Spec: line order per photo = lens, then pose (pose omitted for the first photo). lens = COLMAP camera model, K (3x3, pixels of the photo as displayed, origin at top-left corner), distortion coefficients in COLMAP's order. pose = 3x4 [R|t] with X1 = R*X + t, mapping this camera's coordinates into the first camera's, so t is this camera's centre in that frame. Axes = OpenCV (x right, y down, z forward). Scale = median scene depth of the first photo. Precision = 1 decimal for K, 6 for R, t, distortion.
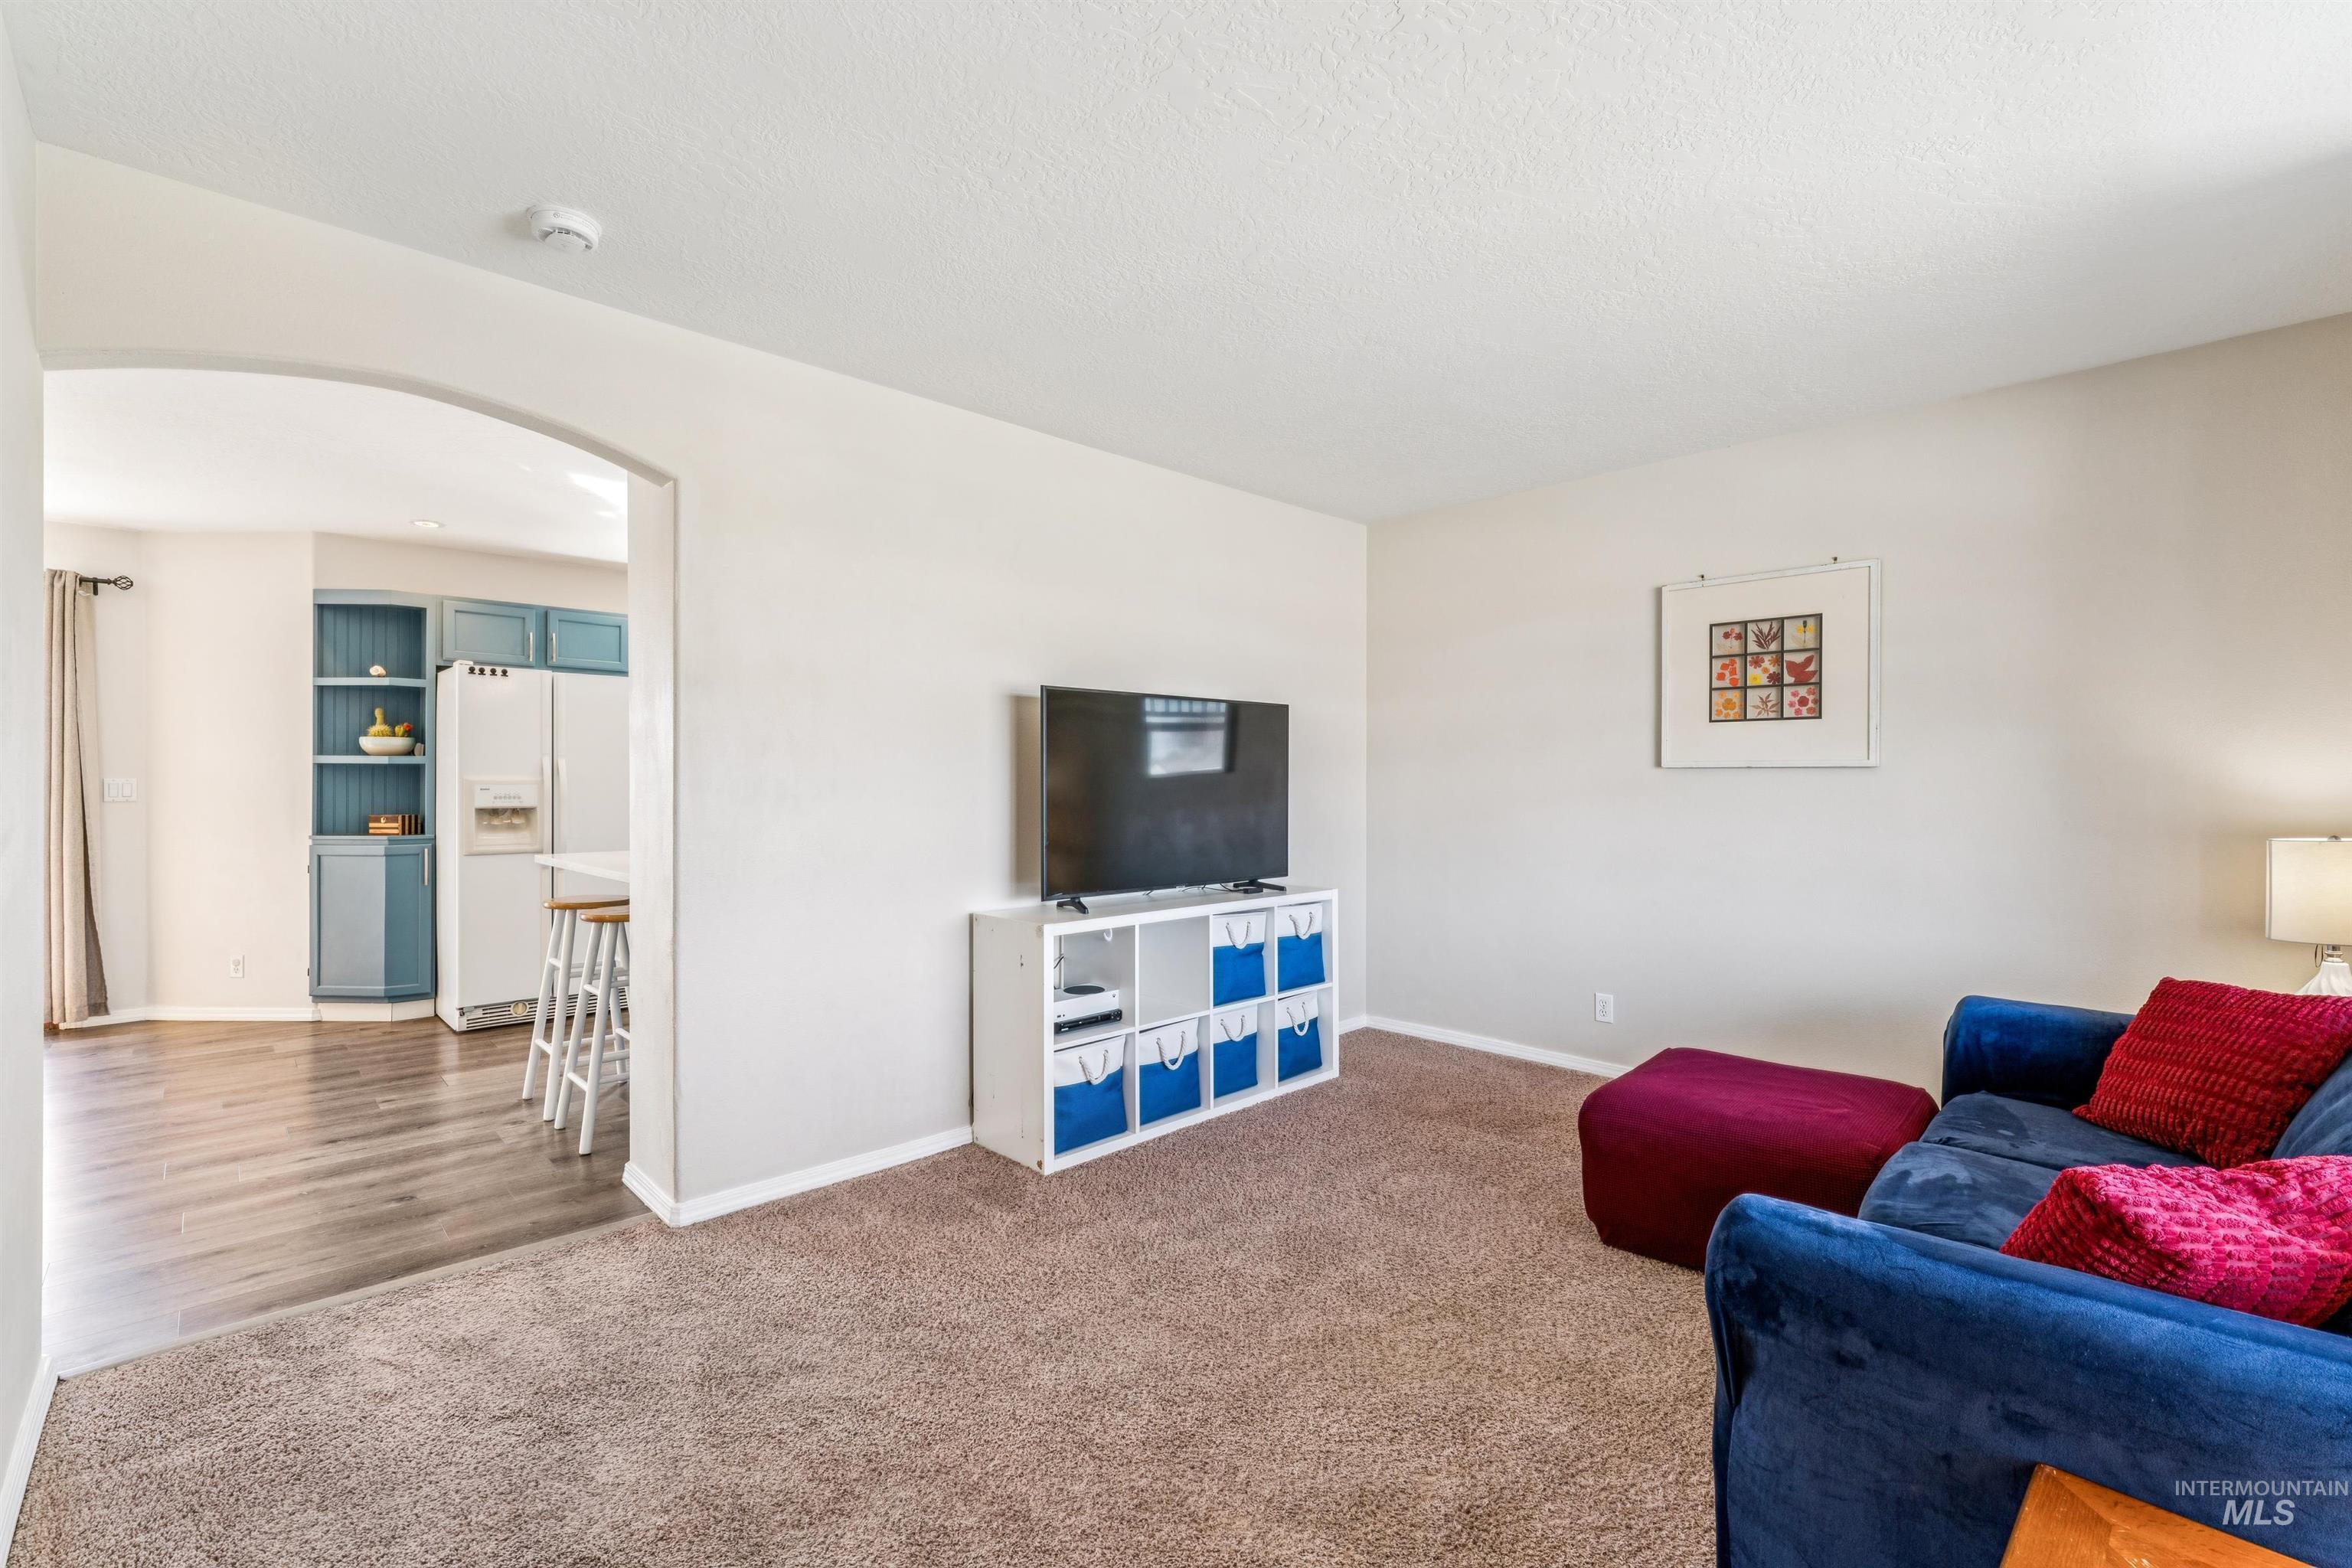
lens RADIAL K [[1009.7, 0, 1174.9], [0, 1009.7, 771.4], [0, 0, 1]] dist [0.000603, -0.000041]
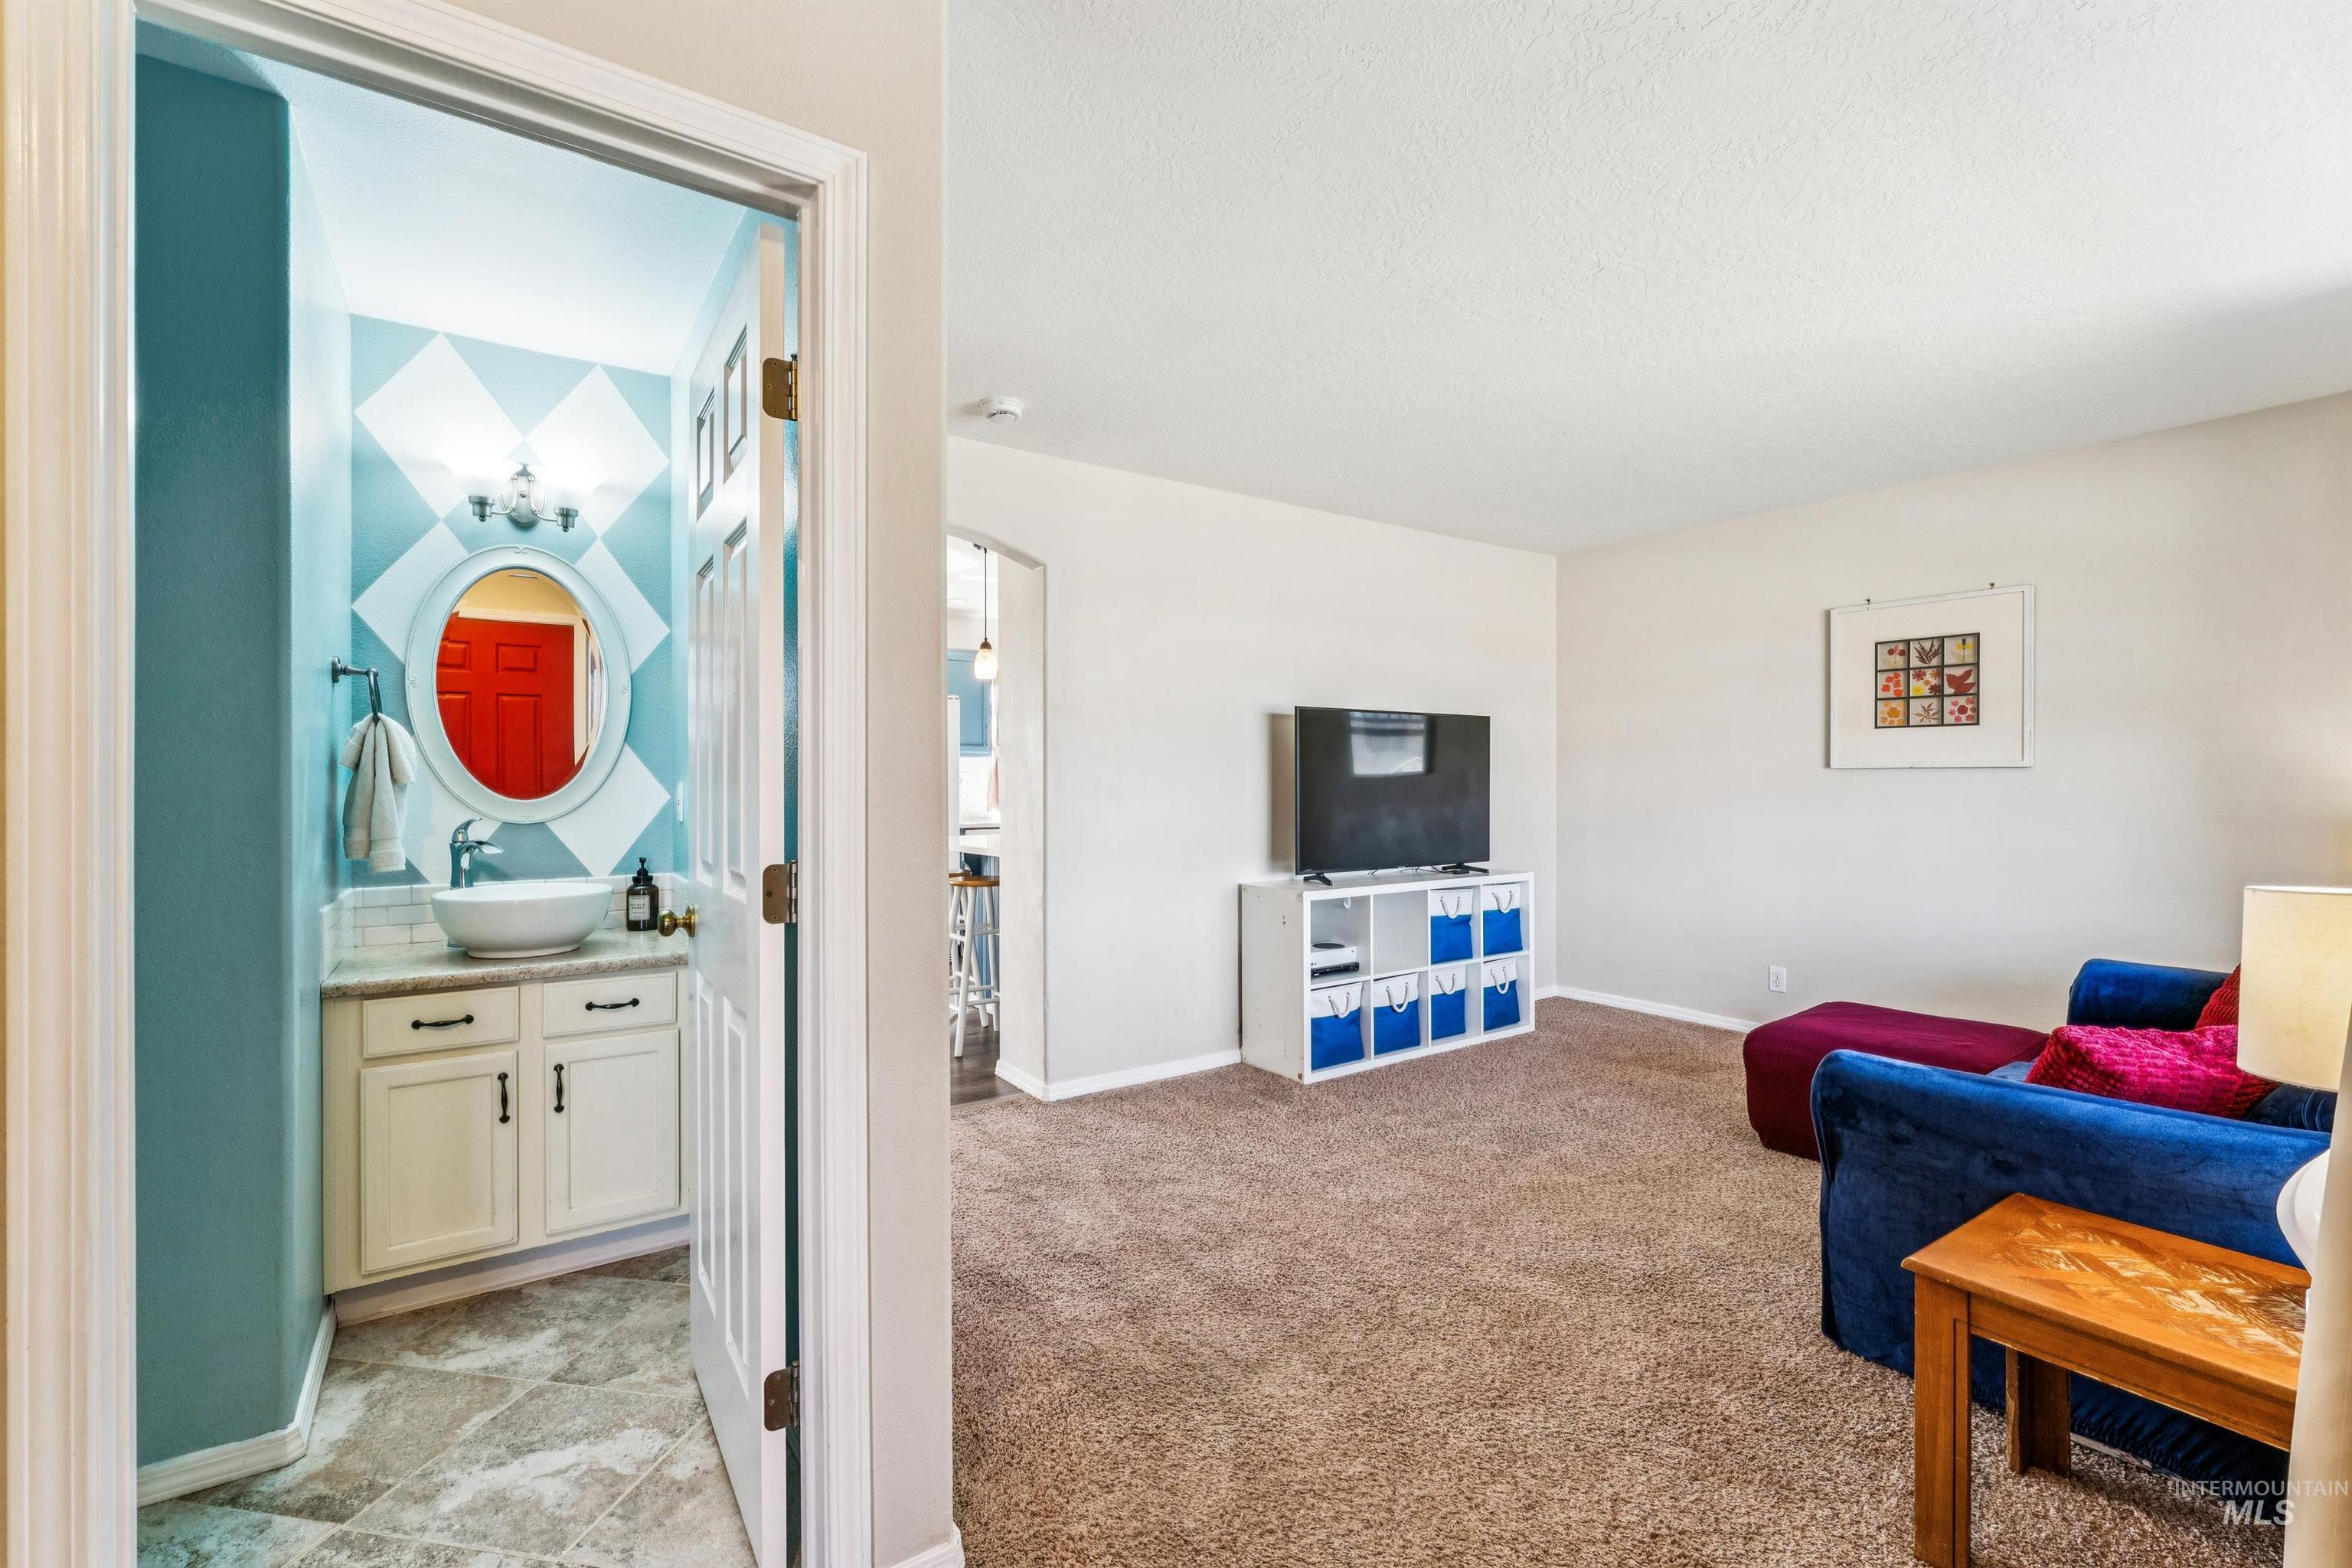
lens RADIAL K [[1004.4, 0, 1178.1], [0, 1004.4, 773.5], [0, 0, 1]] dist [-0.002112, -0.000070]
pose [[0.987489, -0.002852, -0.157663, -0.083086], [0.003148, 0.999994, 0.001629, -0.002527], [0.157657, -0.002105, 0.987492, -0.292900]]
